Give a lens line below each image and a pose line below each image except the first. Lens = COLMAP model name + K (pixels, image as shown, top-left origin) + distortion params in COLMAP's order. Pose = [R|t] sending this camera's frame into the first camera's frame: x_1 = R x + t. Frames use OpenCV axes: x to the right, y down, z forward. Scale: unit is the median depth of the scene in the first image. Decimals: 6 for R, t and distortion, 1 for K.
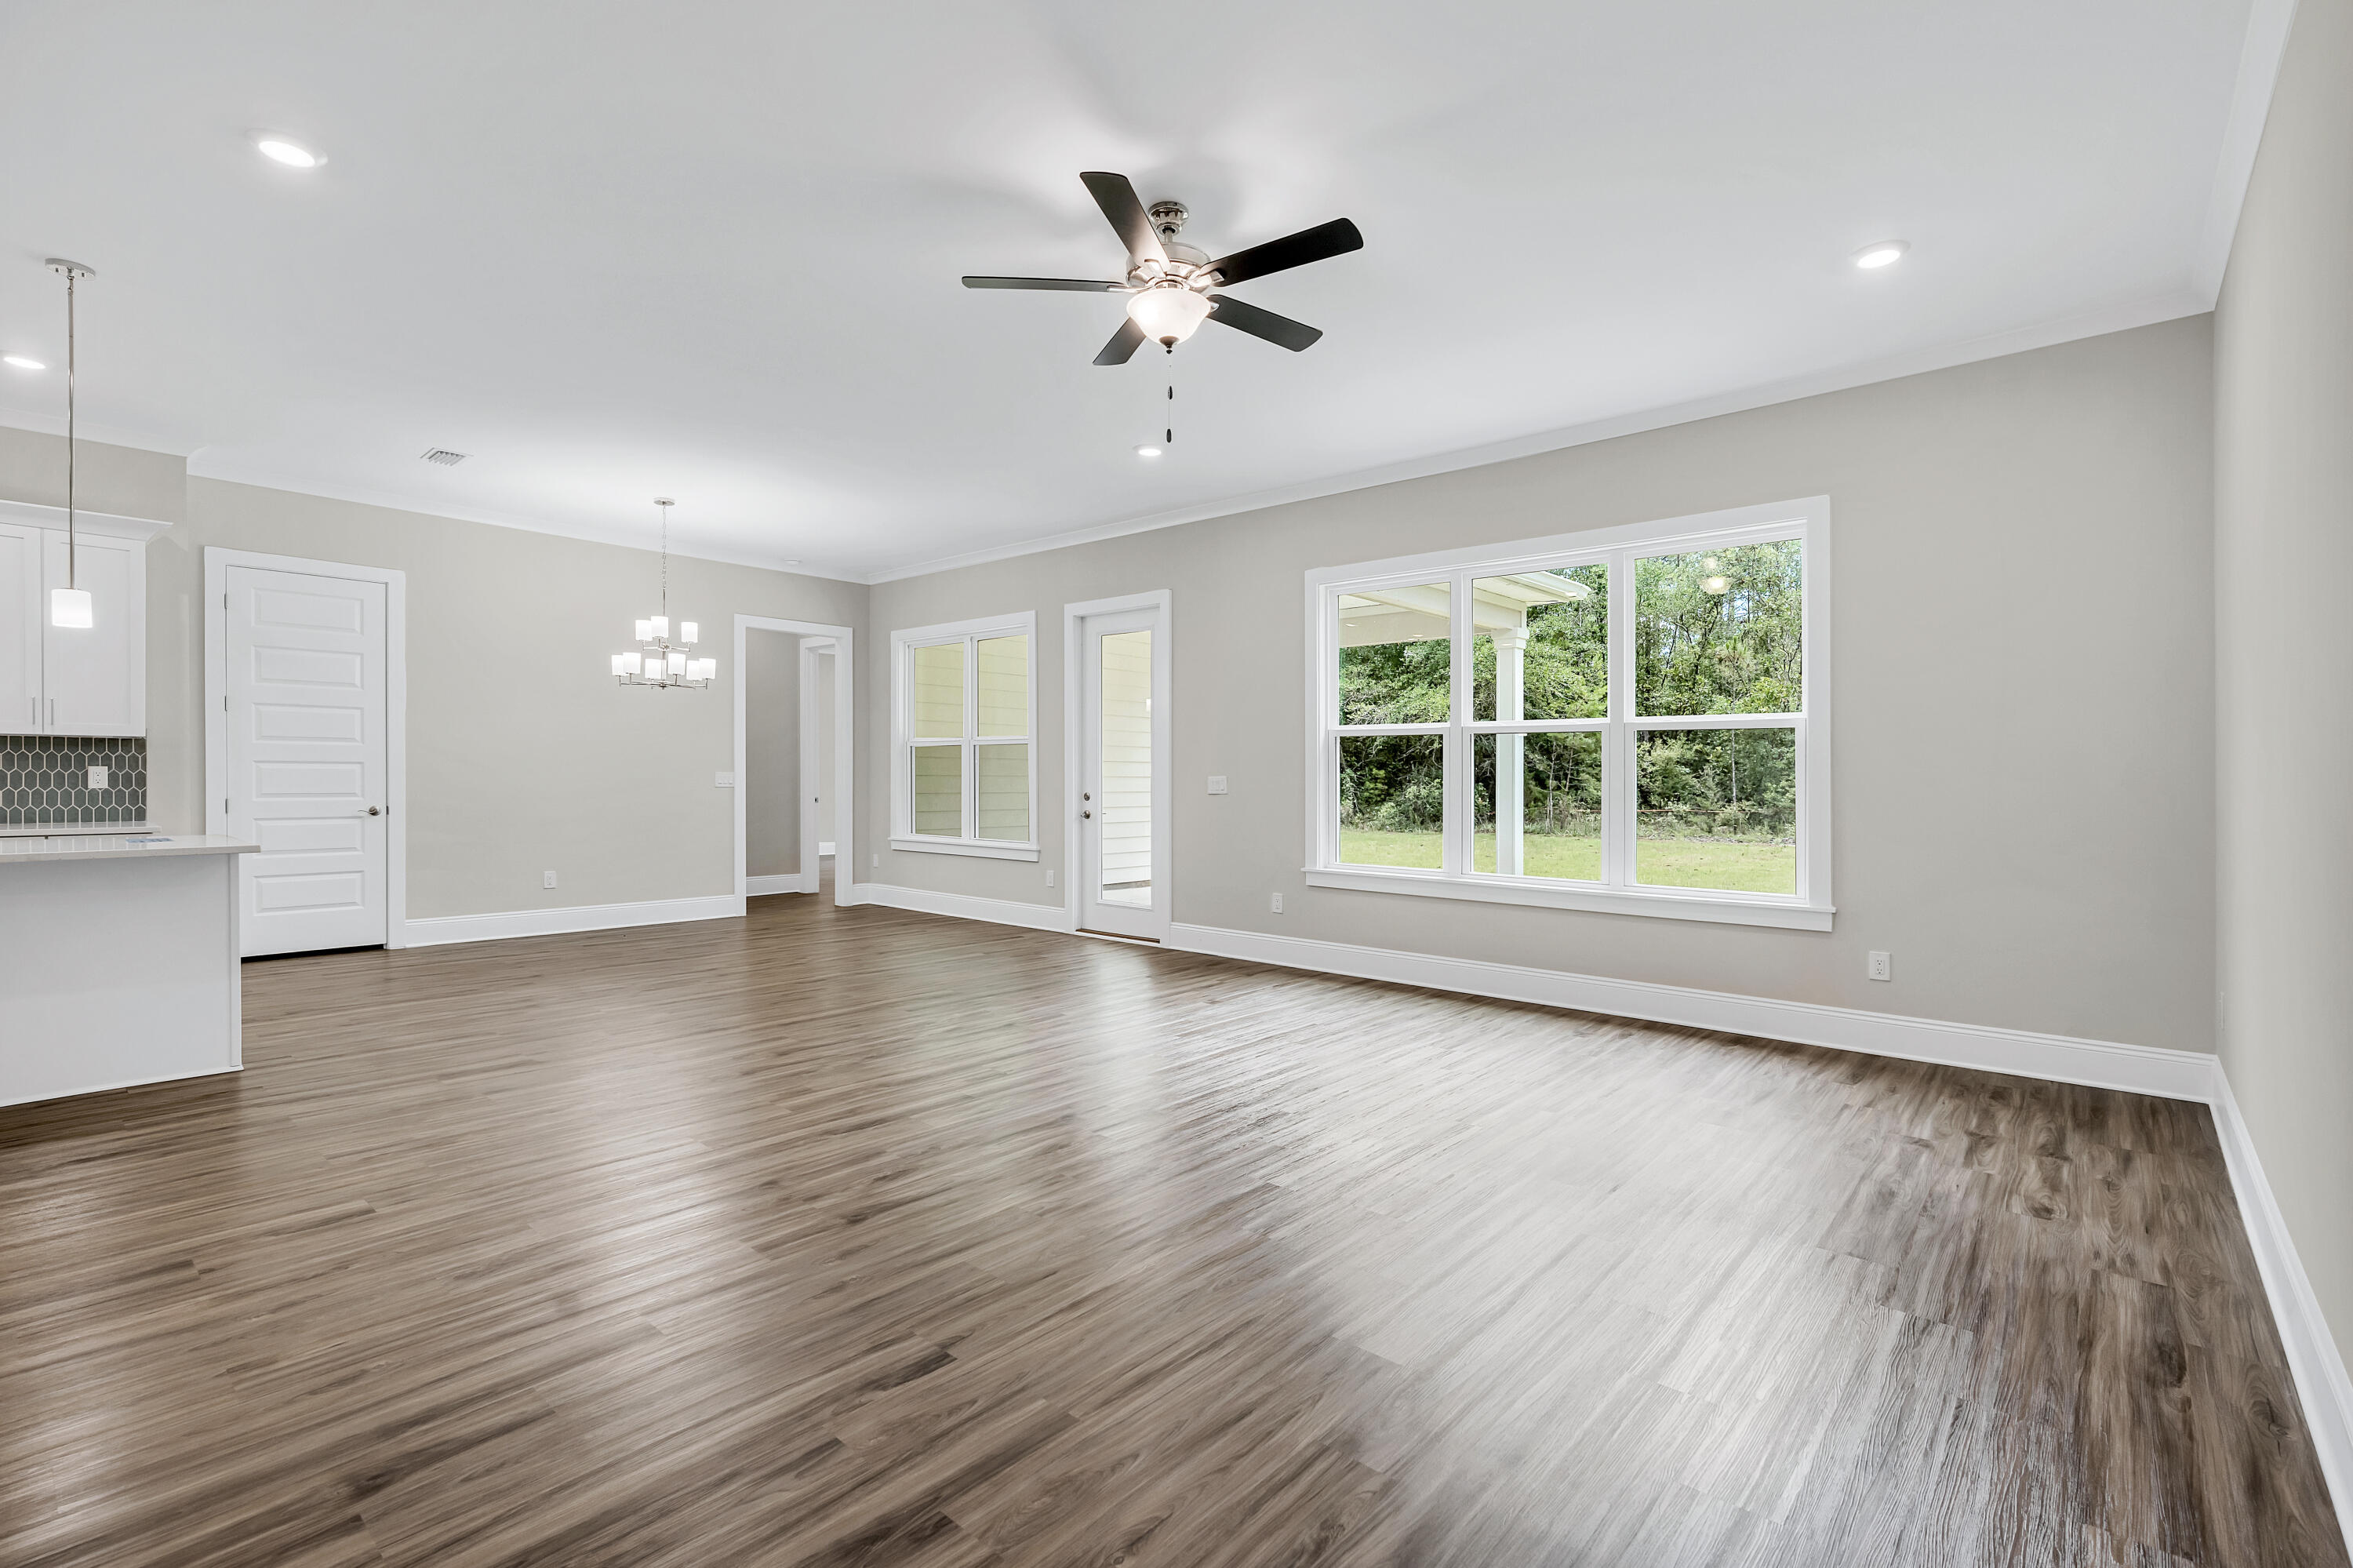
lens RADIAL K [[1066.8, 0, 1175.5], [0, 1066.8, 781.3], [0, 0, 1]] dist [-0.001494, -0.000060]
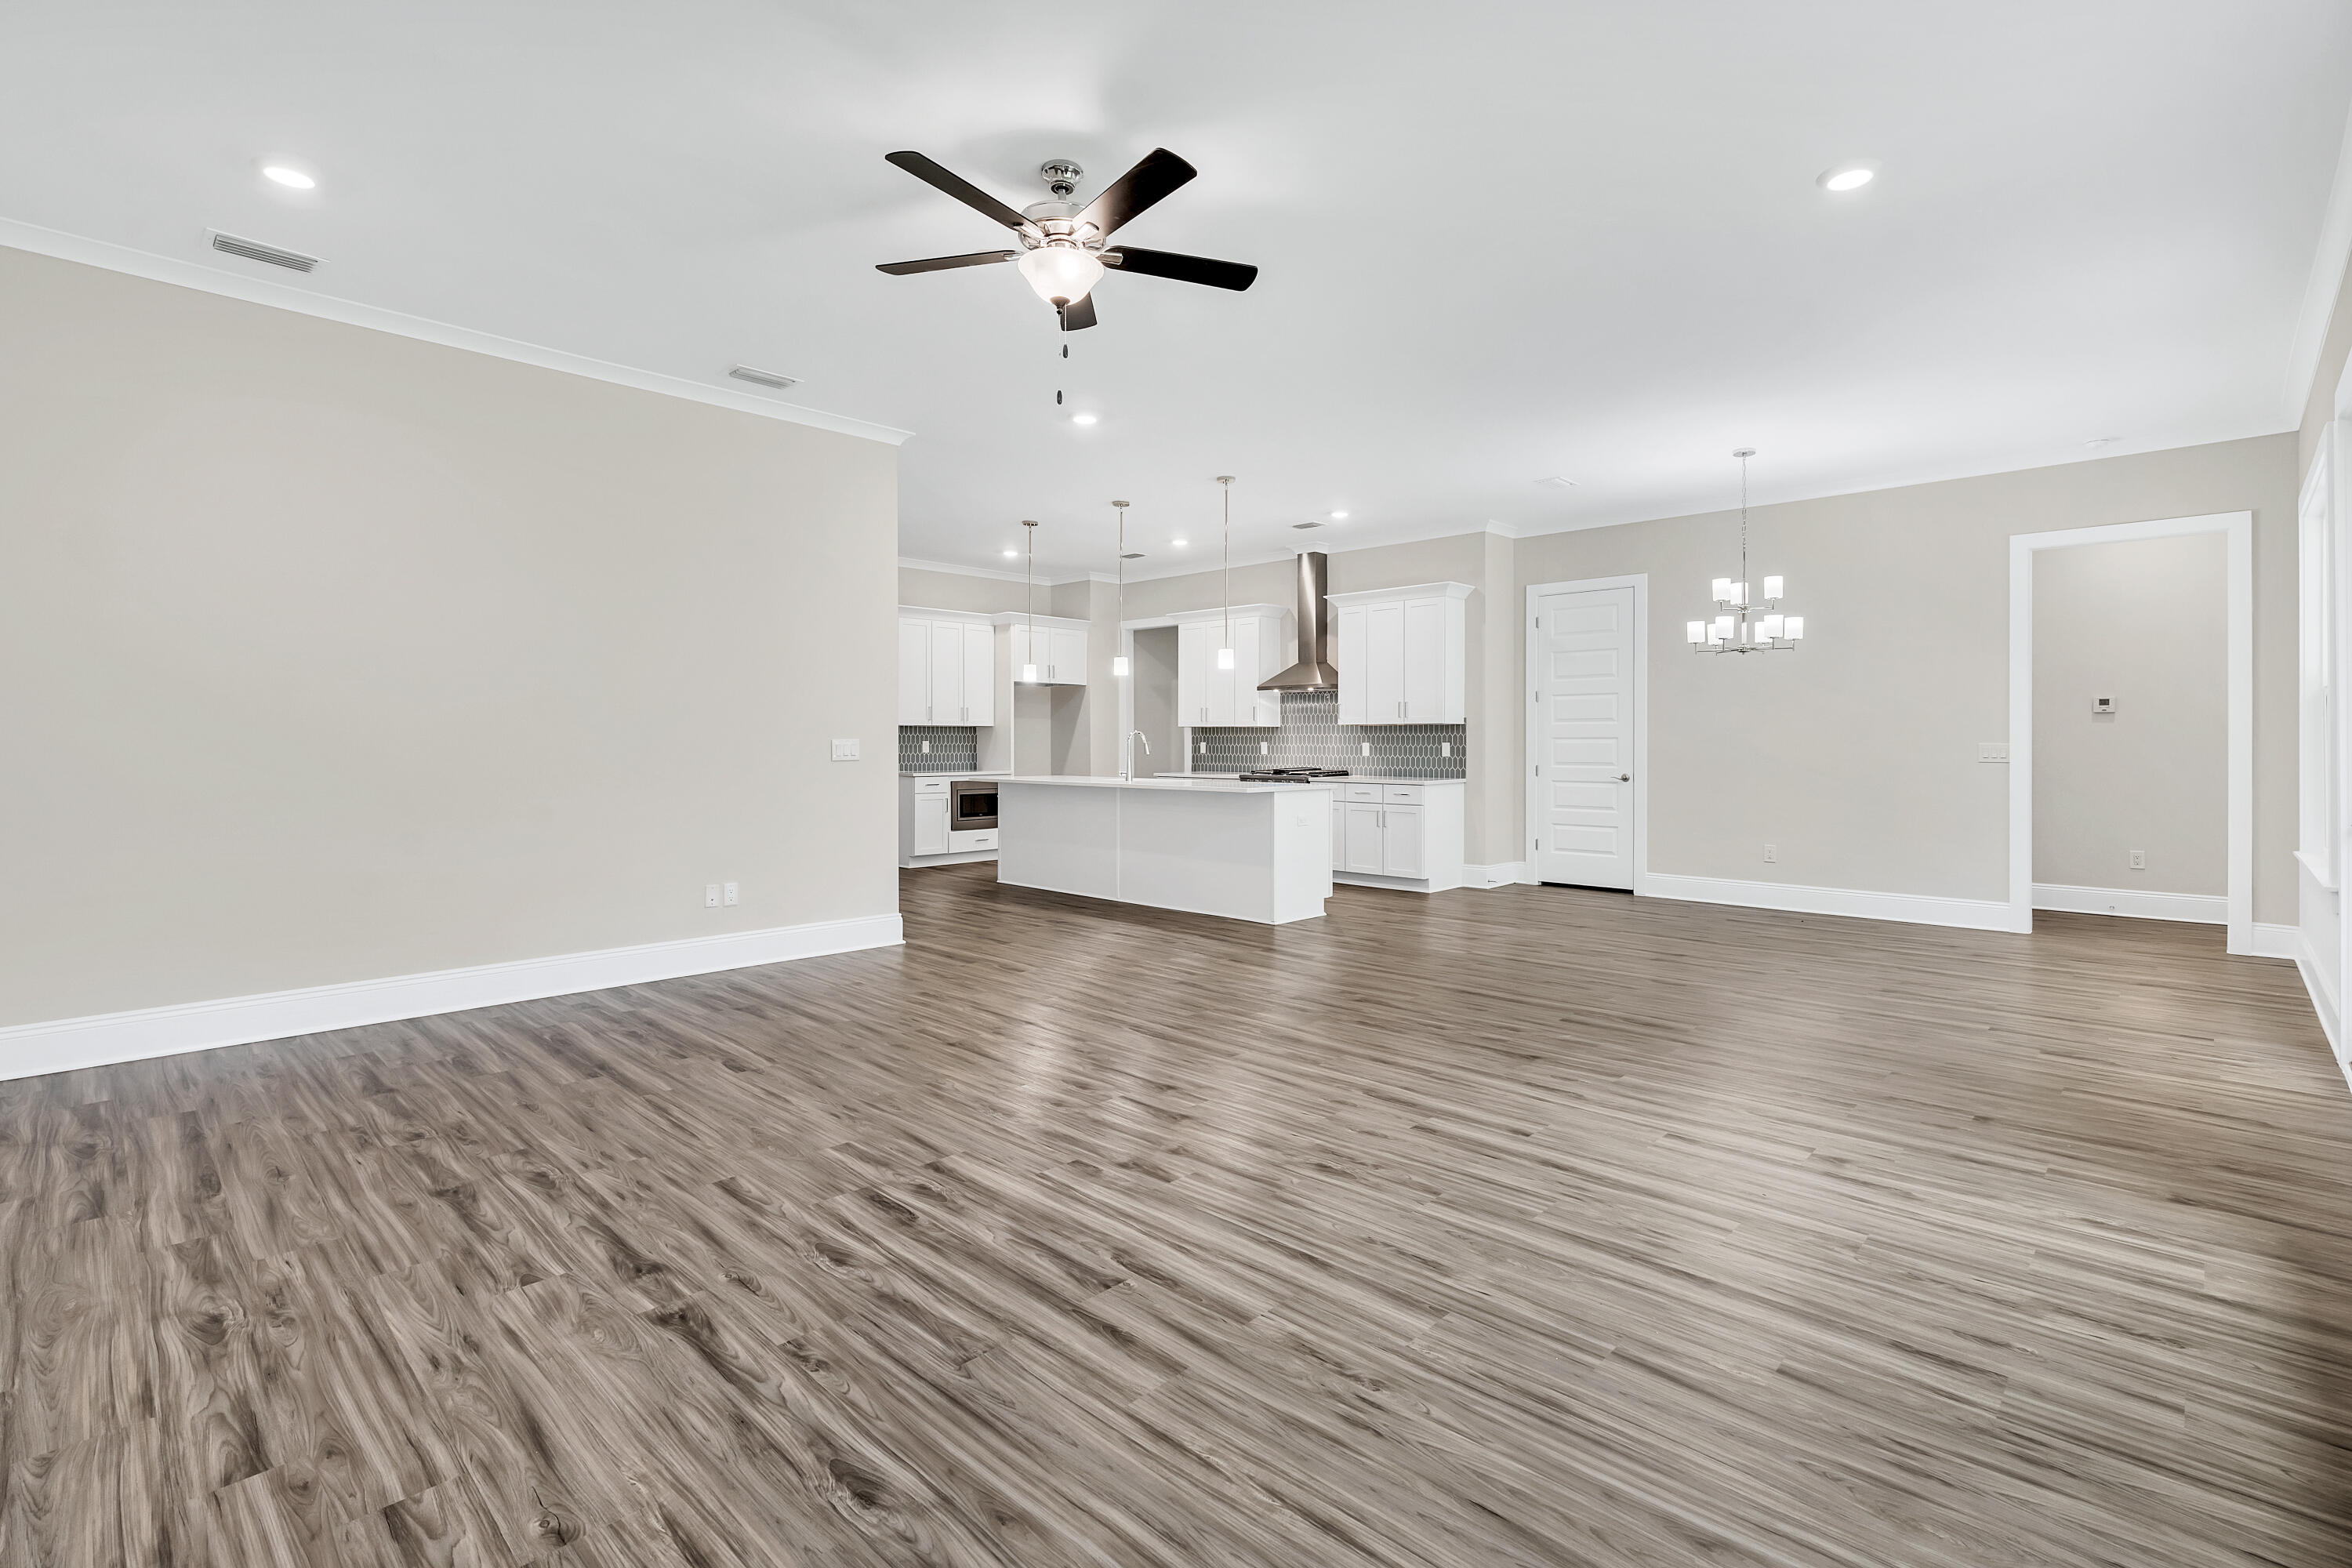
lens RADIAL K [[1068.6, 0, 1187.8], [0, 1068.6, 745.7], [0, 0, 1]] dist [-0.004312, 0.000351]
pose [[-0.039651, -0.005987, -0.999196, 0.515296], [-0.004873, 0.999971, -0.005798, 0.001345], [0.999202, 0.004639, -0.039679, 0.607940]]
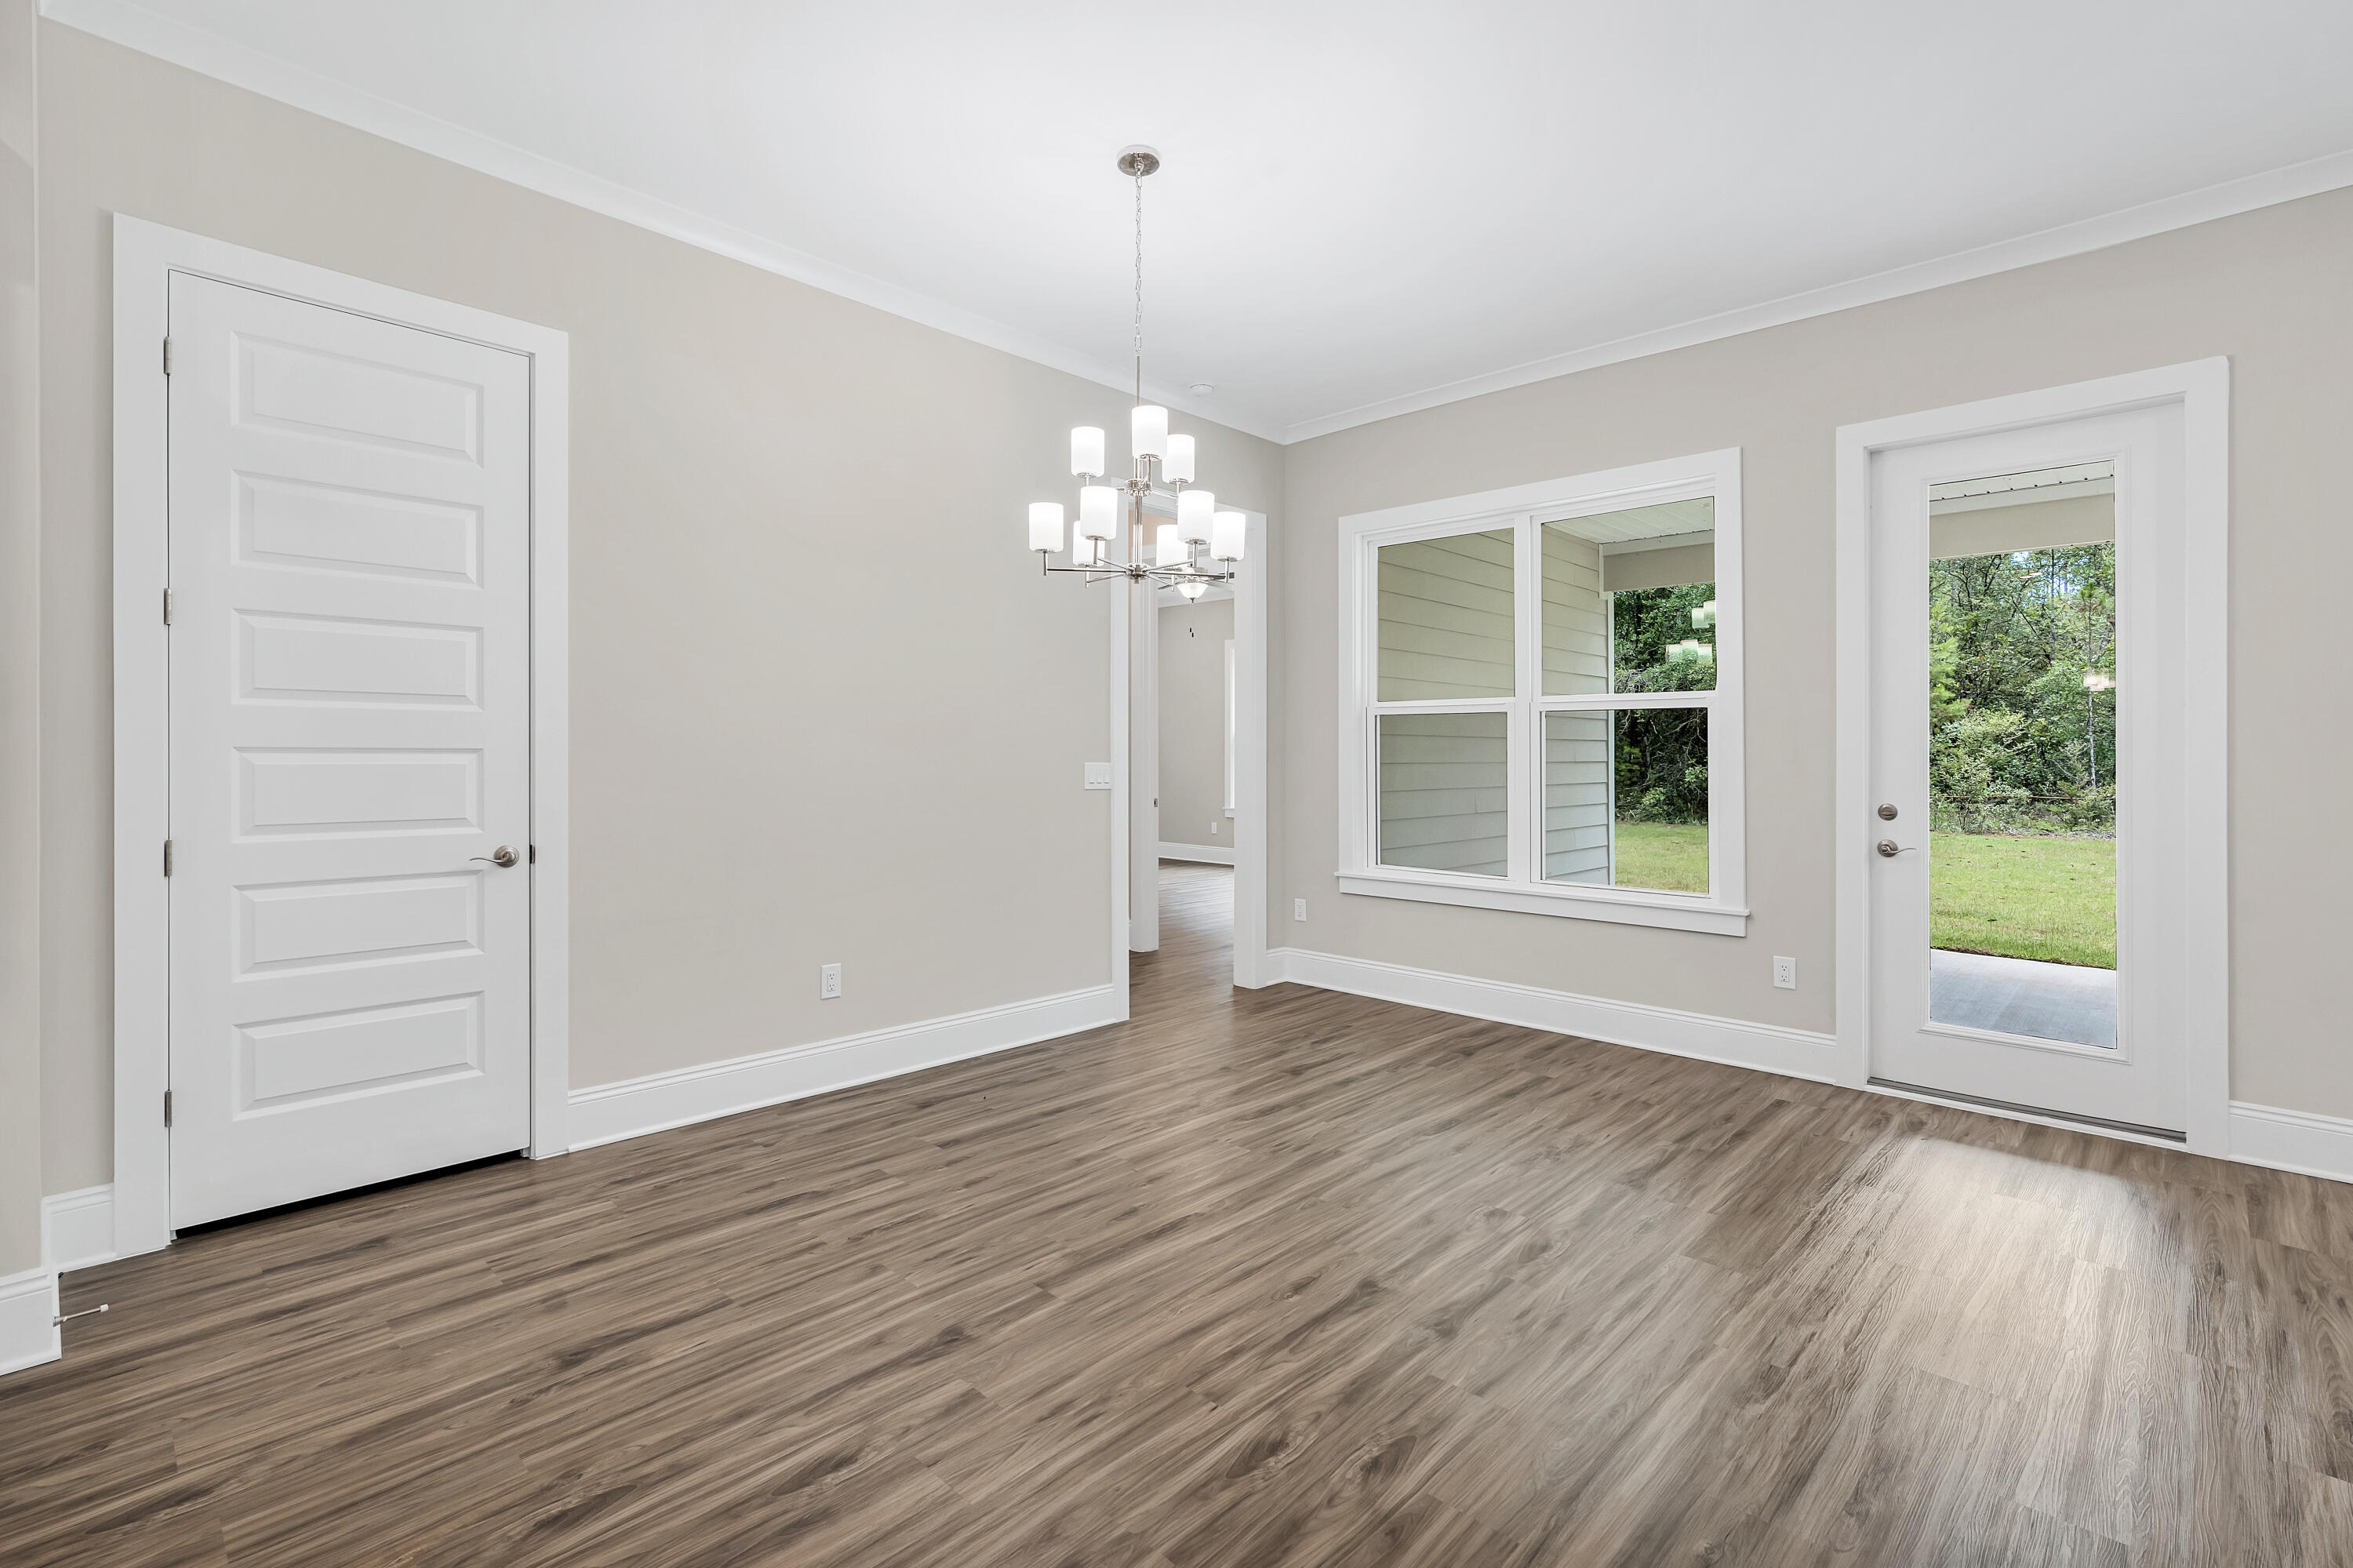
lens RADIAL K [[1080.6, 0, 1176.9], [0, 1080.6, 749.7], [0, 0, 1]] dist [-0.001748, -0.000730]
pose [[0.999190, -0.001415, -0.040216, -0.491489], [0.001224, 0.999988, -0.004780, -0.016177], [0.040222, 0.004727, 0.999180, 0.607207]]
